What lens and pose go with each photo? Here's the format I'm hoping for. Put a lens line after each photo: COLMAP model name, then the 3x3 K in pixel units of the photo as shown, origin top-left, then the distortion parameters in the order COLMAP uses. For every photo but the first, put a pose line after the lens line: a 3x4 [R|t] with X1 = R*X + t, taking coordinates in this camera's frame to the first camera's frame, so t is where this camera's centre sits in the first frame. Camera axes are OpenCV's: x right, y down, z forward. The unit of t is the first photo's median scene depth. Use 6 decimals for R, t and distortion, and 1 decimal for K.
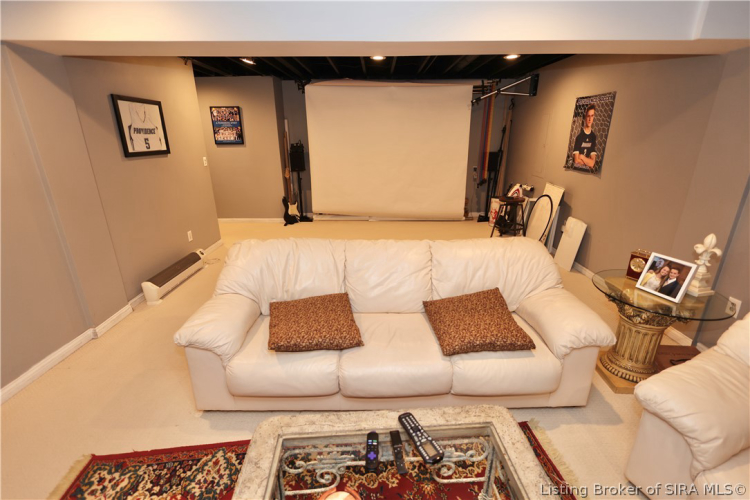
lens RADIAL K [[357.5, 0, 376.9], [0, 357.5, 252.8], [0, 0, 1]] dist [0.001041, 0.000184]
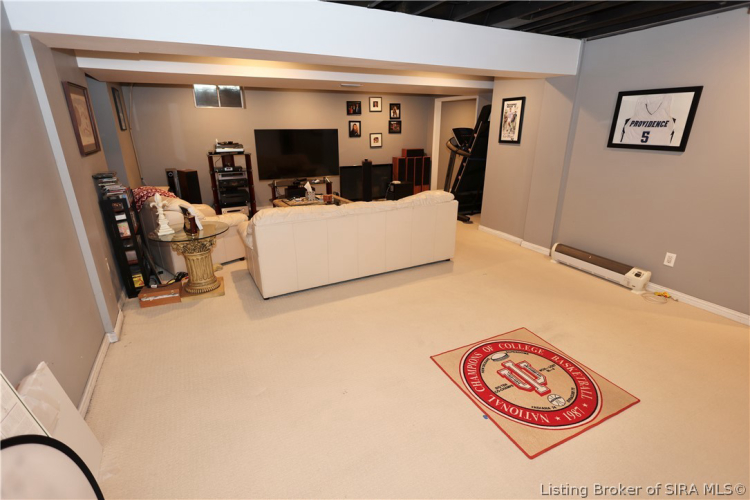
lens RADIAL K [[357.5, 0, 376.9], [0, 357.5, 252.8], [0, 0, 1]] dist [0.001041, 0.000184]
pose [[-0.890276, 0.152238, -0.429223, 0.466699], [-0.147072, 0.795871, 0.587333, -0.523553], [0.431021, 0.586015, -0.686154, 1.553299]]
